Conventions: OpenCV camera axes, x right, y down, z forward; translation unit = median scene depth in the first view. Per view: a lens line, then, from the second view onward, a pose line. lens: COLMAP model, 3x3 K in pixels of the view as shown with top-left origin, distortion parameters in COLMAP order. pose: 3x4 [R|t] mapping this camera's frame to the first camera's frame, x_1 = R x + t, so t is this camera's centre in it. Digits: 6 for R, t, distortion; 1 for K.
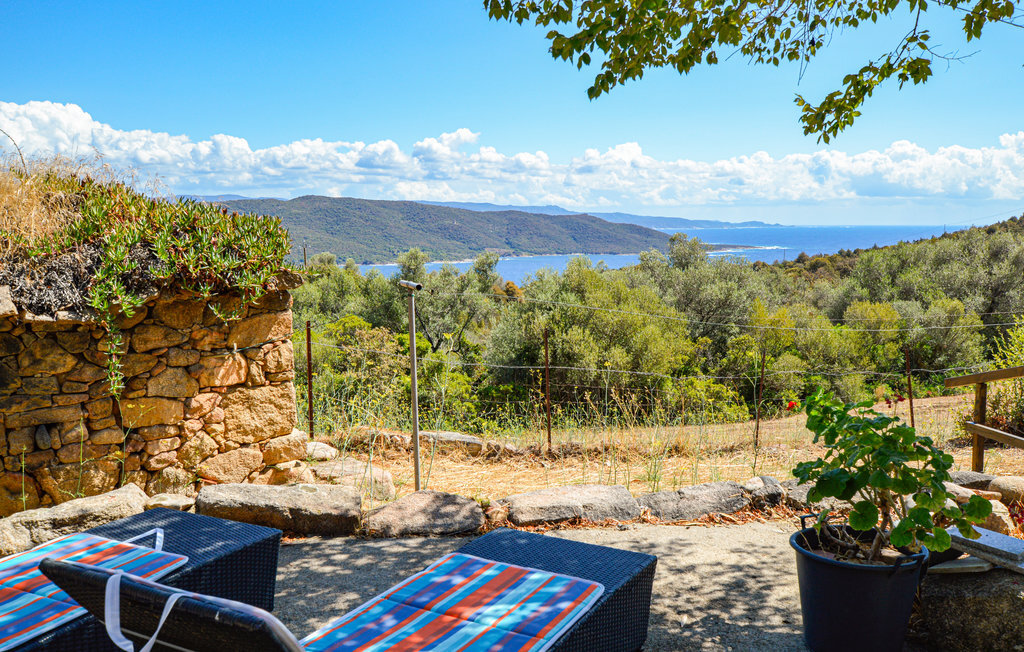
lens RADIAL K [[915.8, 0, 545.1], [0, 915.8, 390.5], [0, 0, 1]] dist [0.009645, 0.010261]
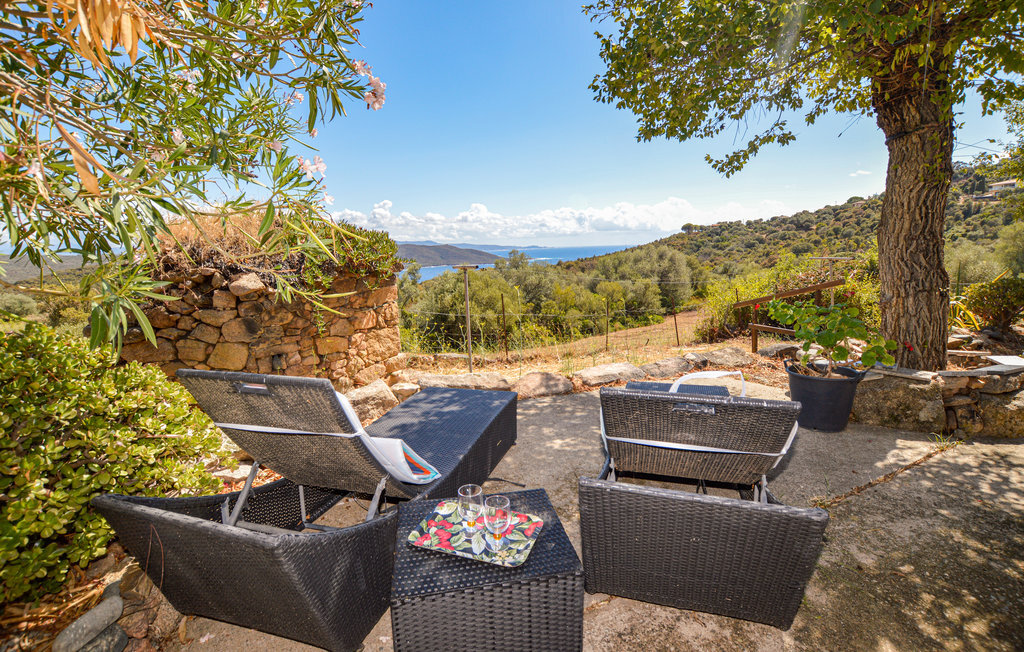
lens RADIAL K [[479.8, 0, 516.7], [0, 479.8, 330.2], [0, 0, 1]] dist [-0.026491, 0.000340]
pose [[0.982131, -0.062272, 0.177597, -0.221510], [0.064404, 0.997904, -0.006261, 0.021337], [-0.176834, 0.017587, 0.984083, 0.054810]]
